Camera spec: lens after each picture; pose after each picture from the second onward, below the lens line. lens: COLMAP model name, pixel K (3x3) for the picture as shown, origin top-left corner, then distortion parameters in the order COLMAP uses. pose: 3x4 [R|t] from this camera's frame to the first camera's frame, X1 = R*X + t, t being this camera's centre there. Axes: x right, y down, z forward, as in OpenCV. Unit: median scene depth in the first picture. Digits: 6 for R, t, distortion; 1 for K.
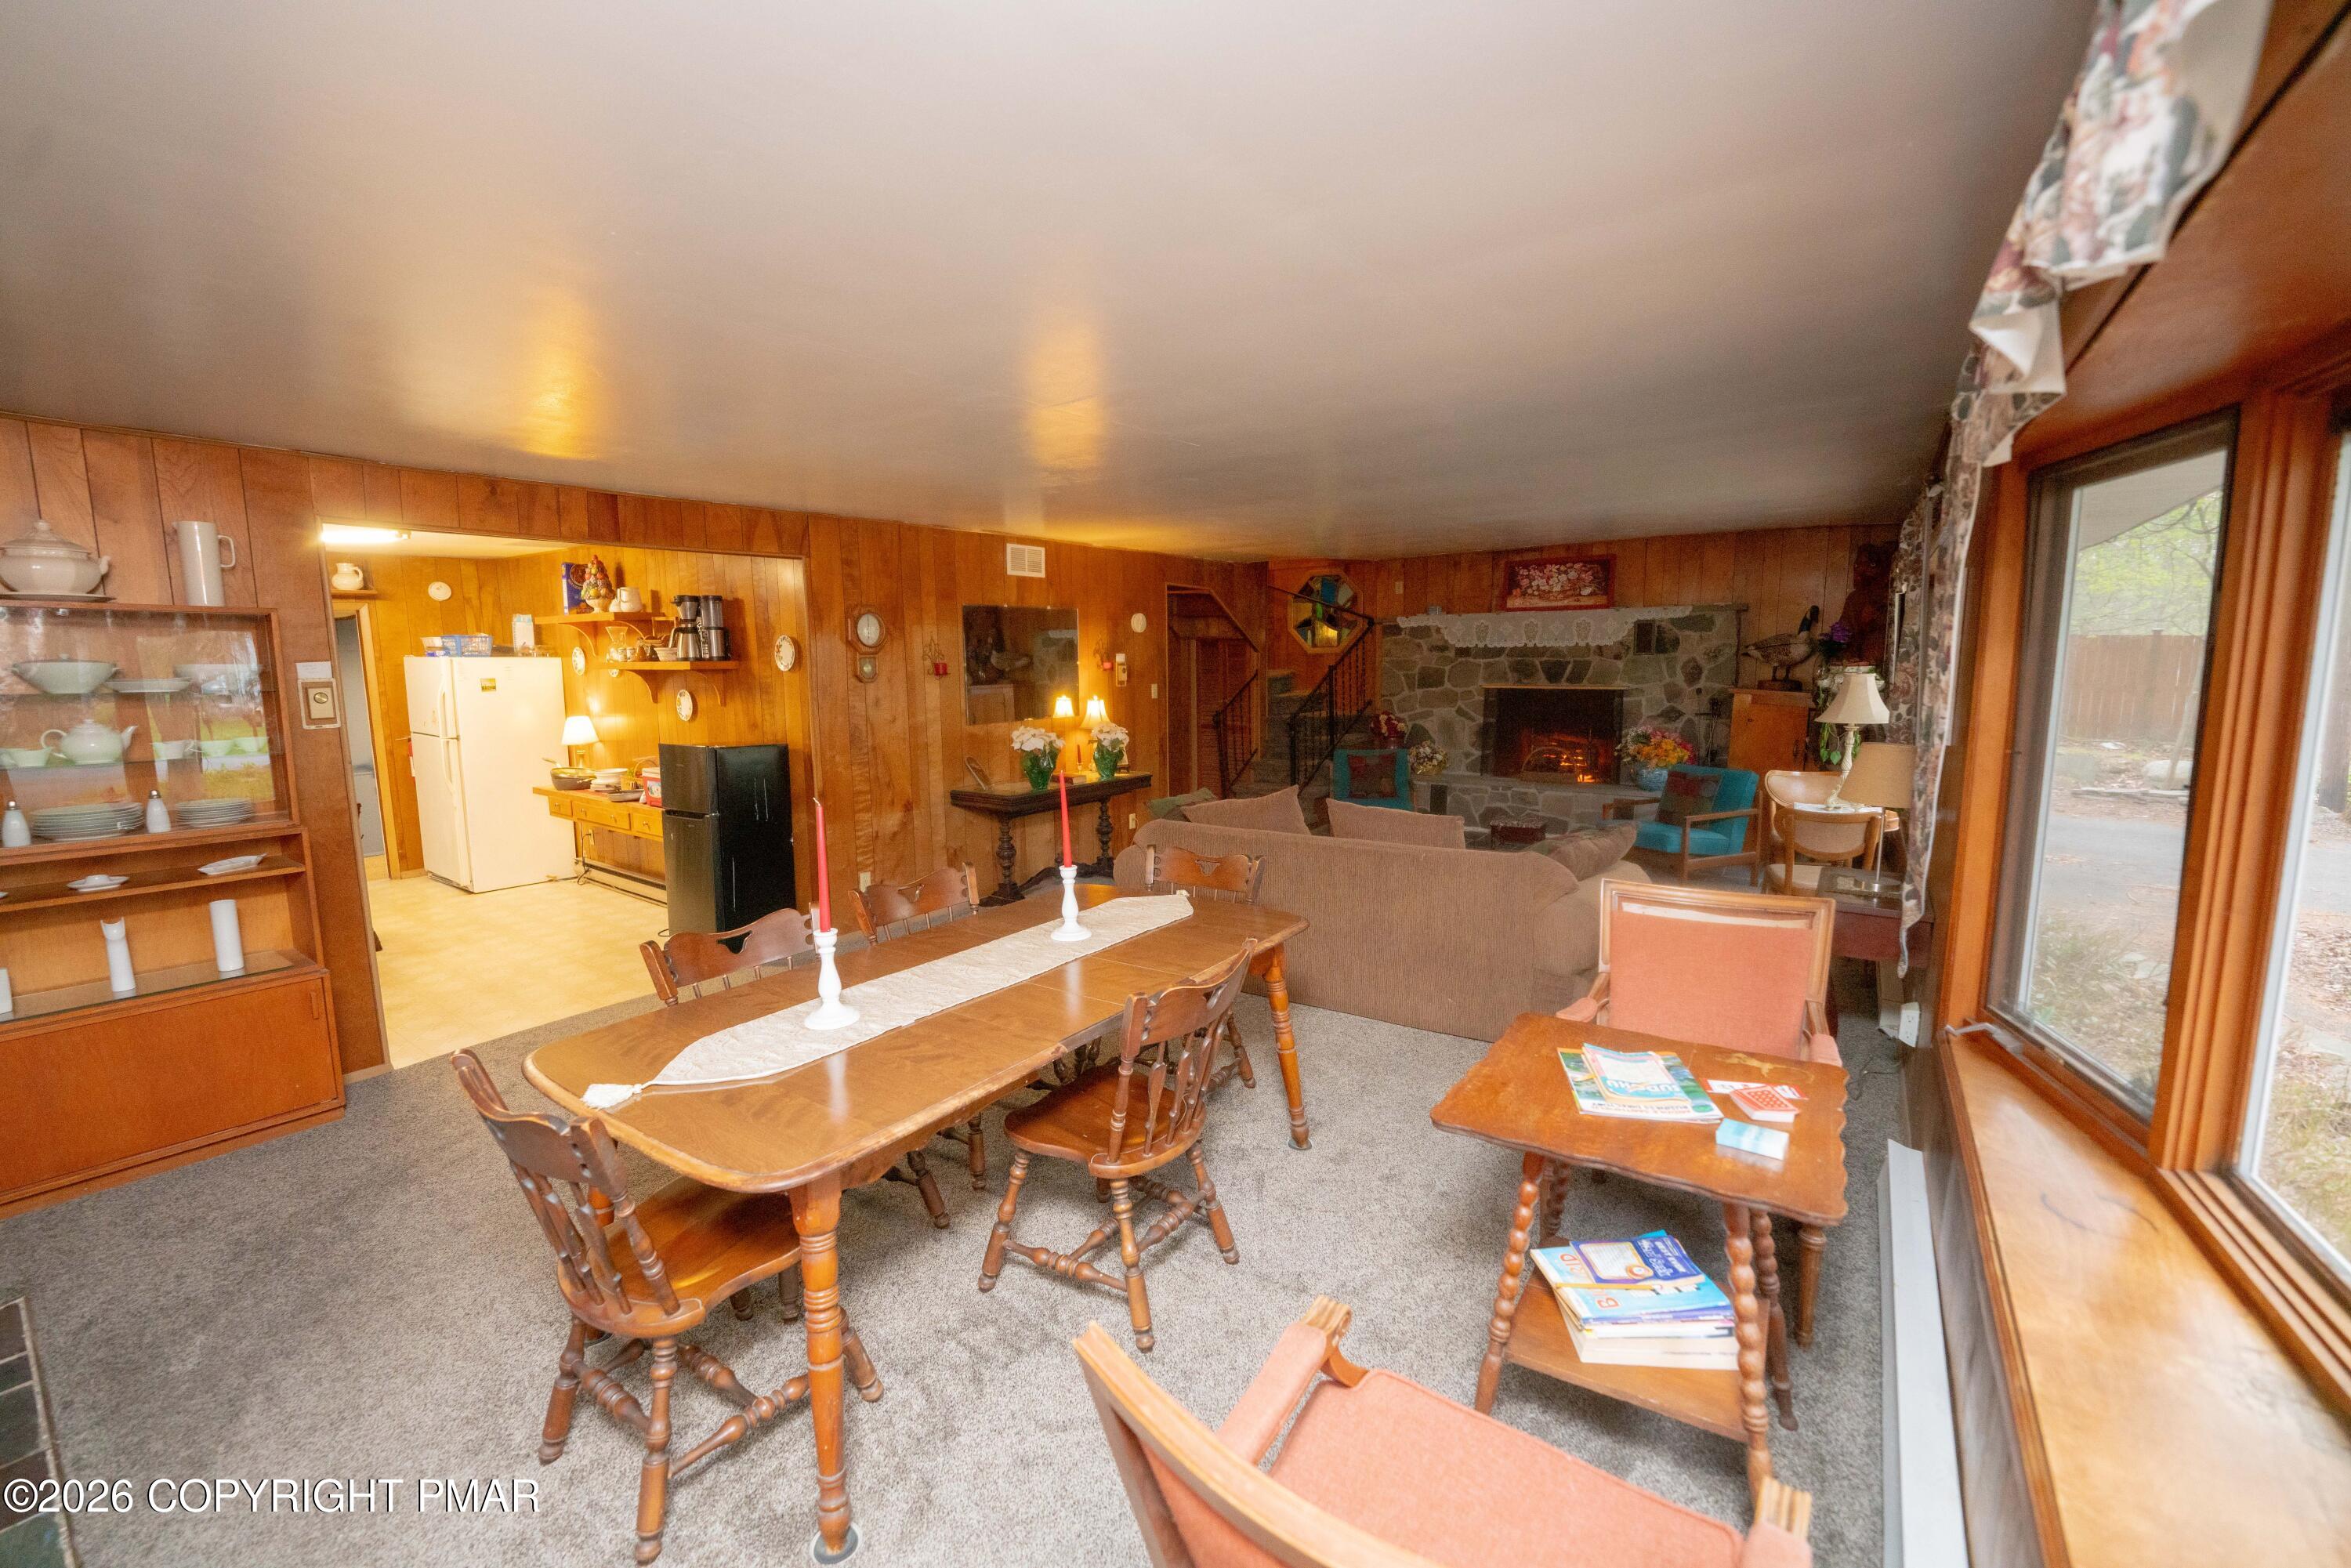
lens RADIAL K [[946.5, 0, 1162.2], [0, 946.5, 779.6], [0, 0, 1]] dist [-0.025957, 0.001543]
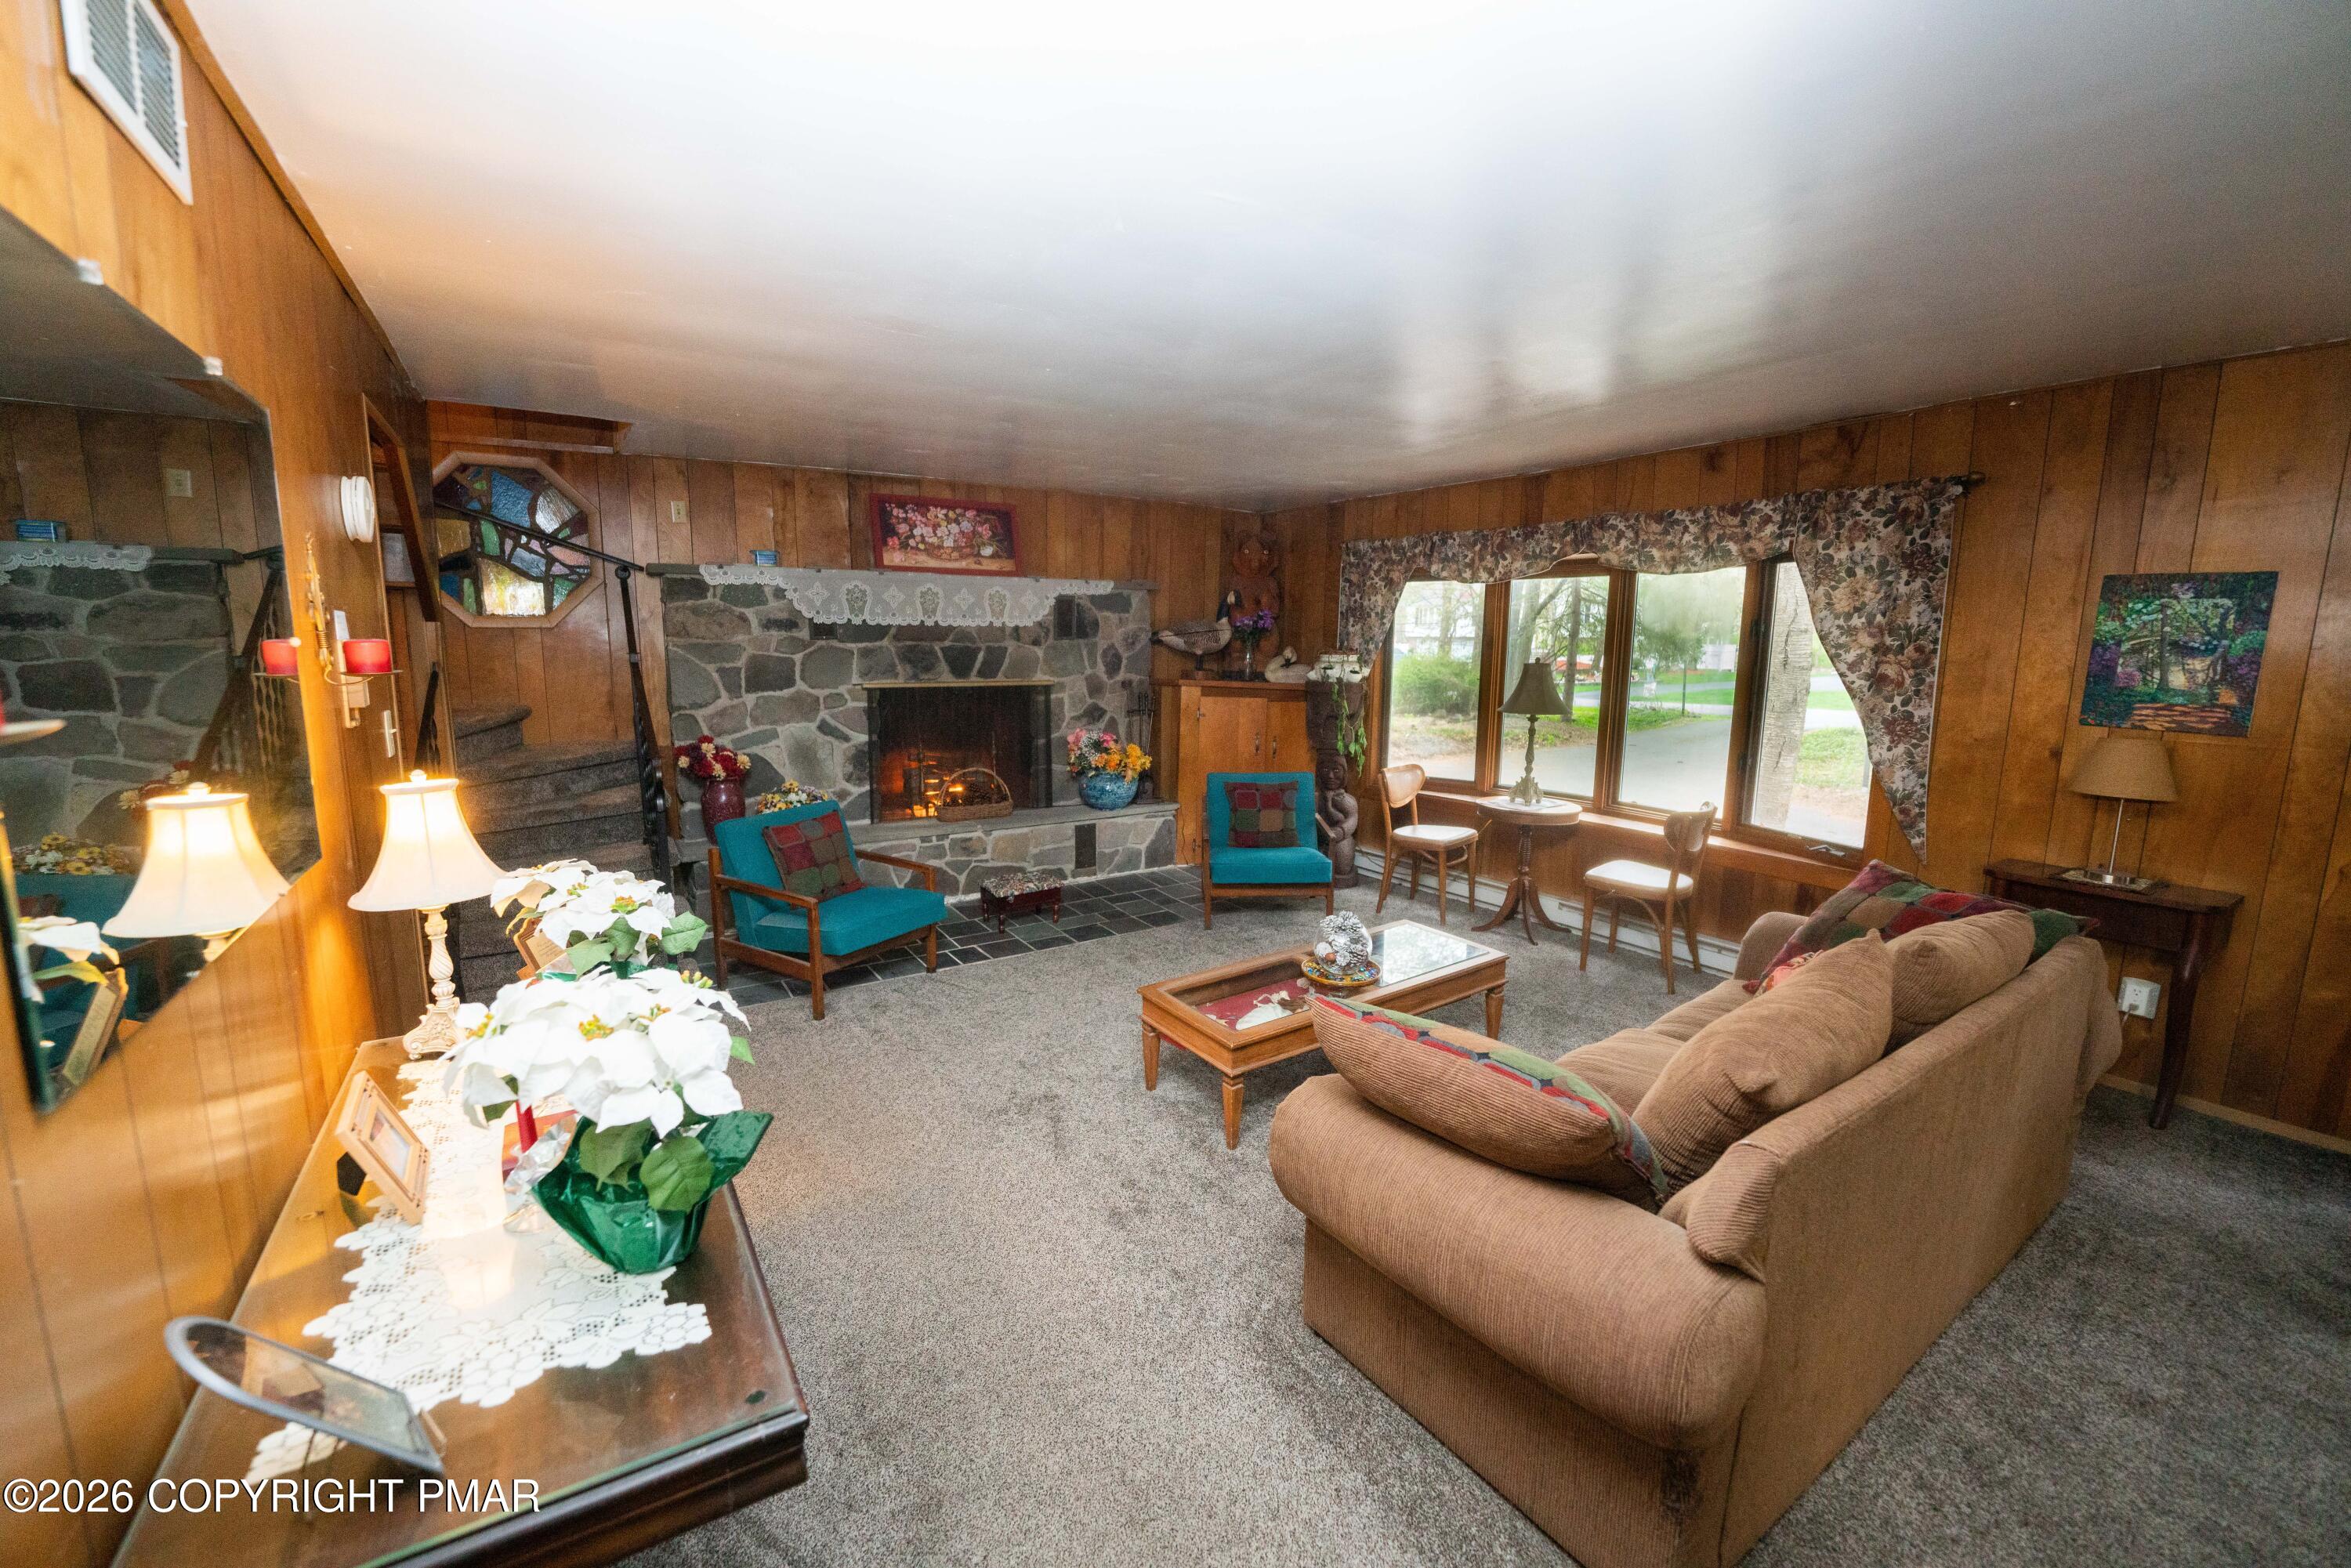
lens RADIAL K [[946.5, 0, 1169.2], [0, 946.5, 784.1], [0, 0, 1]] dist [-0.025957, 0.001543]
pose [[0.356808, -0.125040, 0.925771, -0.193971], [0.106001, 0.990020, 0.092863, -0.073070], [-0.928144, 0.064999, 0.366502, 0.600584]]
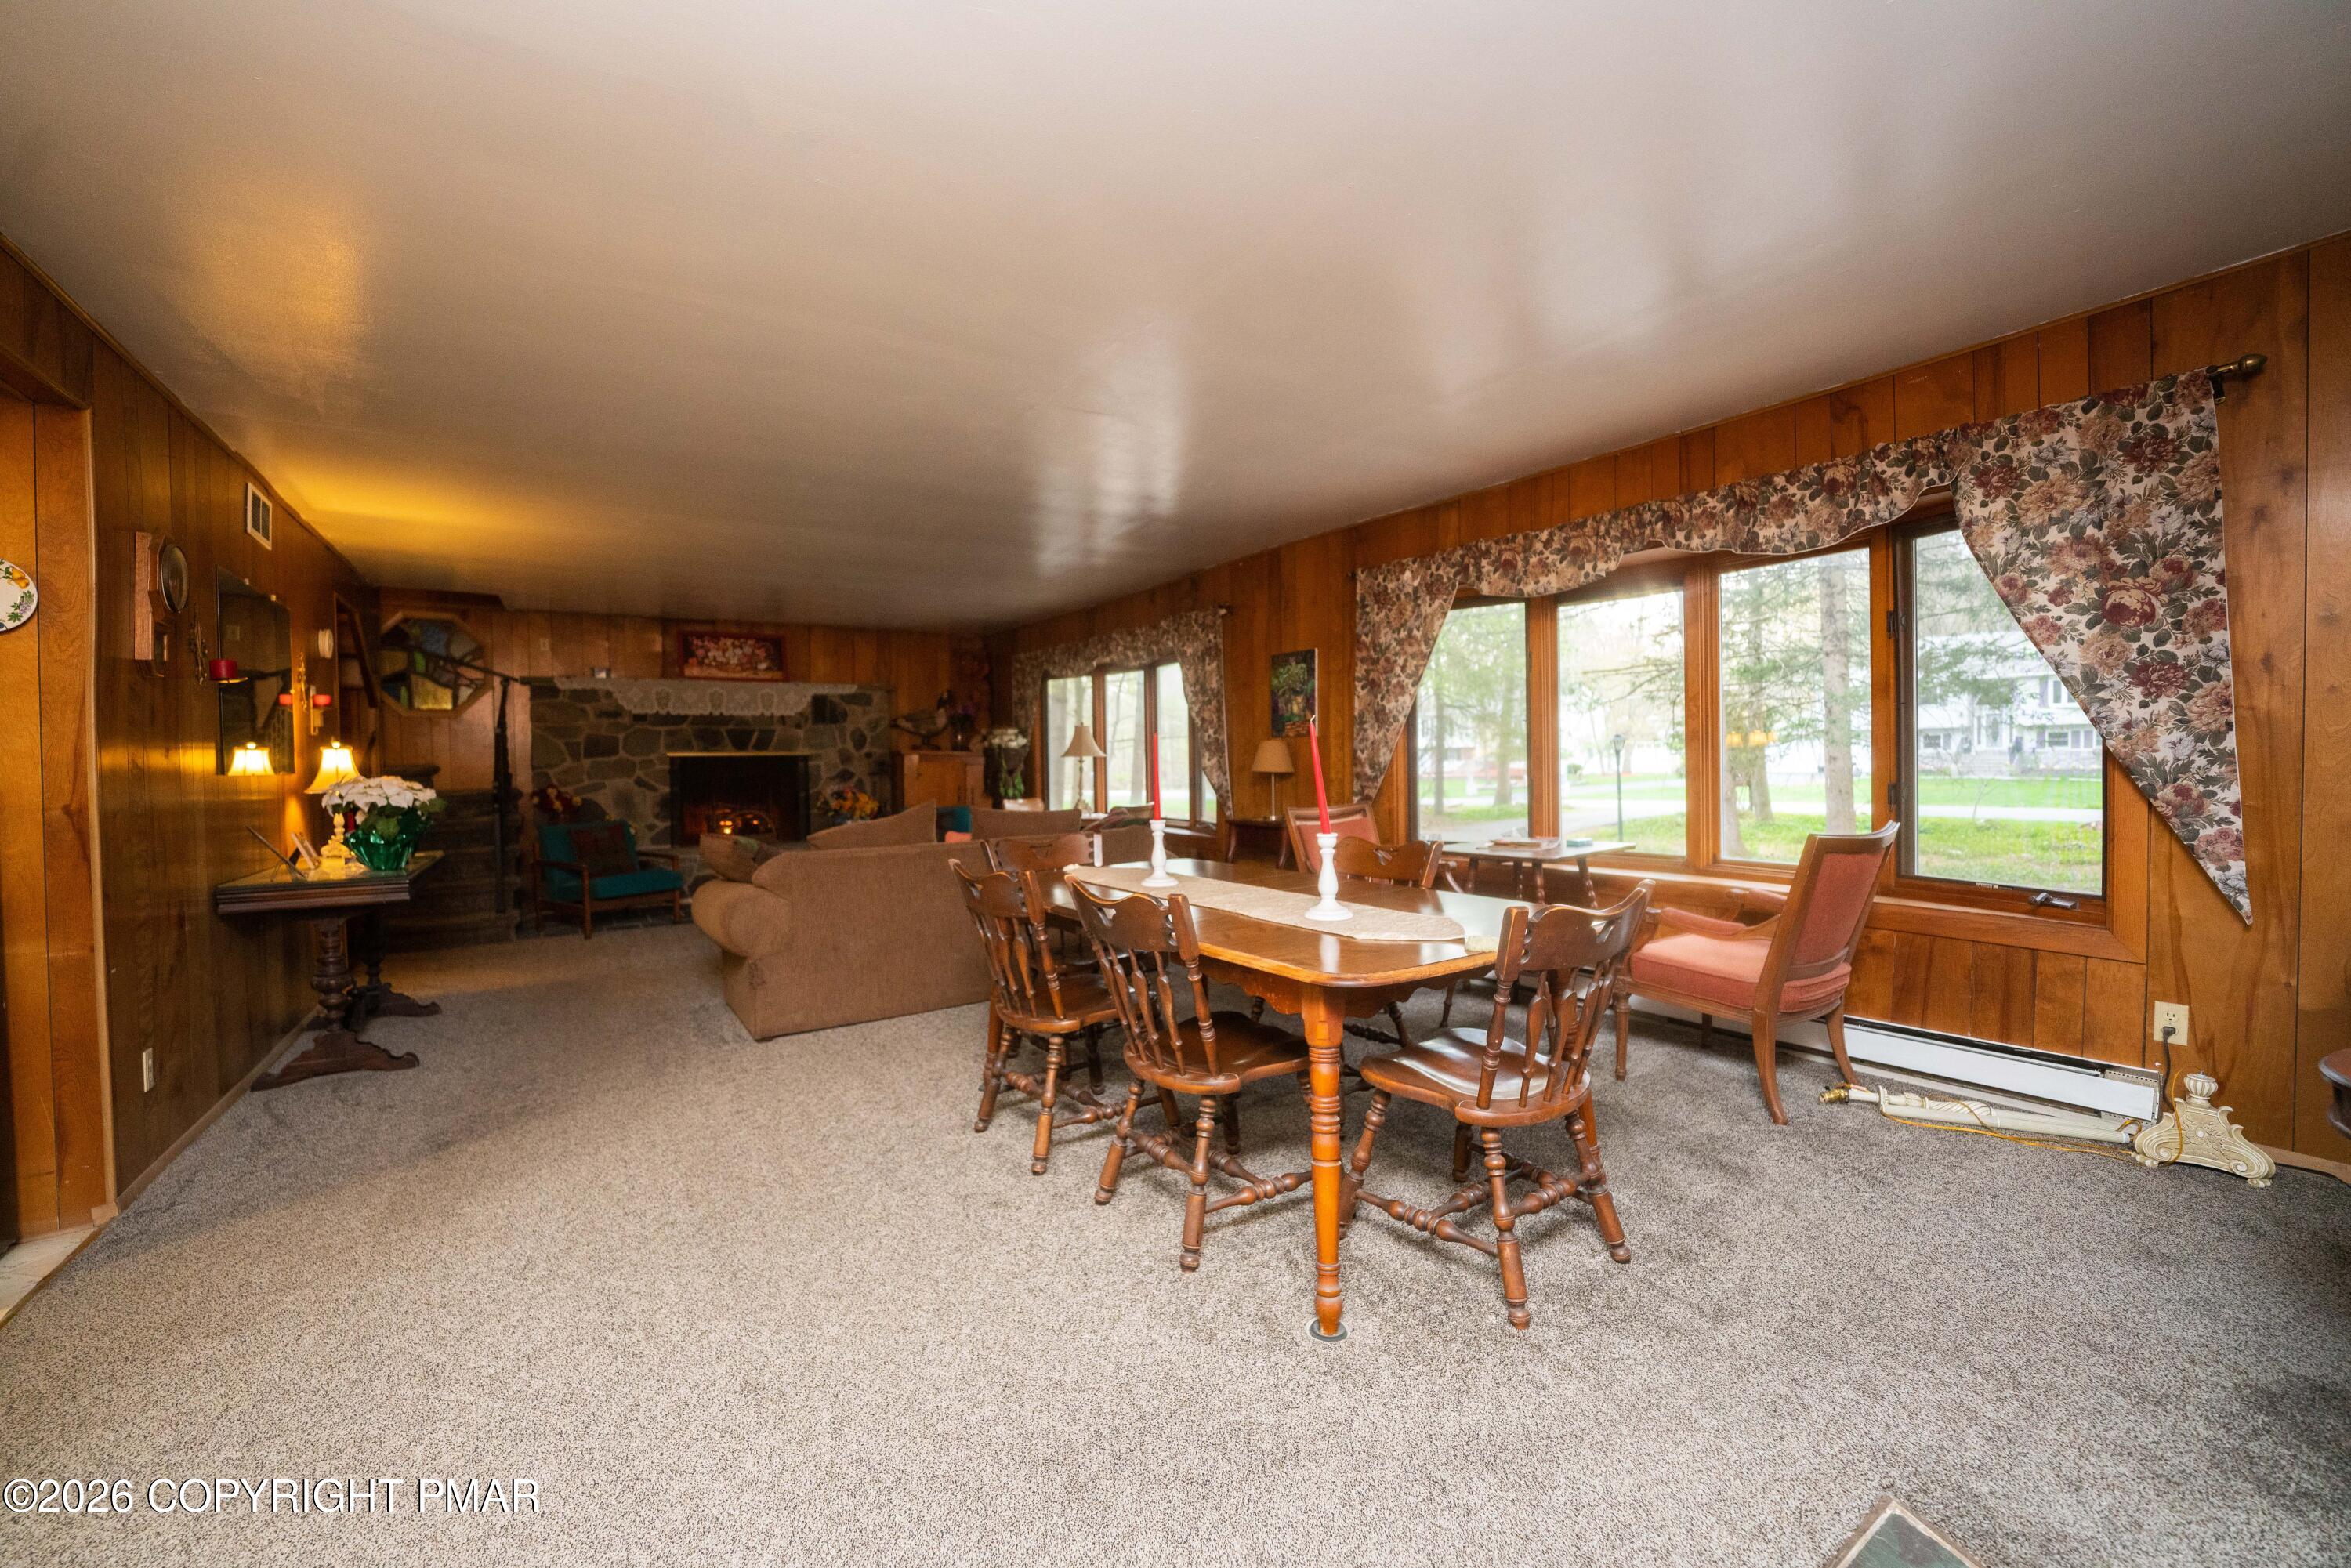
lens RADIAL K [[946.5, 0, 1164.5], [0, 946.5, 784.3], [0, 0, 1]] dist [-0.025957, 0.001543]
pose [[0.354544, -0.014954, 0.934920, -0.393214], [0.129721, 0.990990, -0.033343, 0.030563], [-0.925997, 0.133101, 0.353289, 0.201837]]
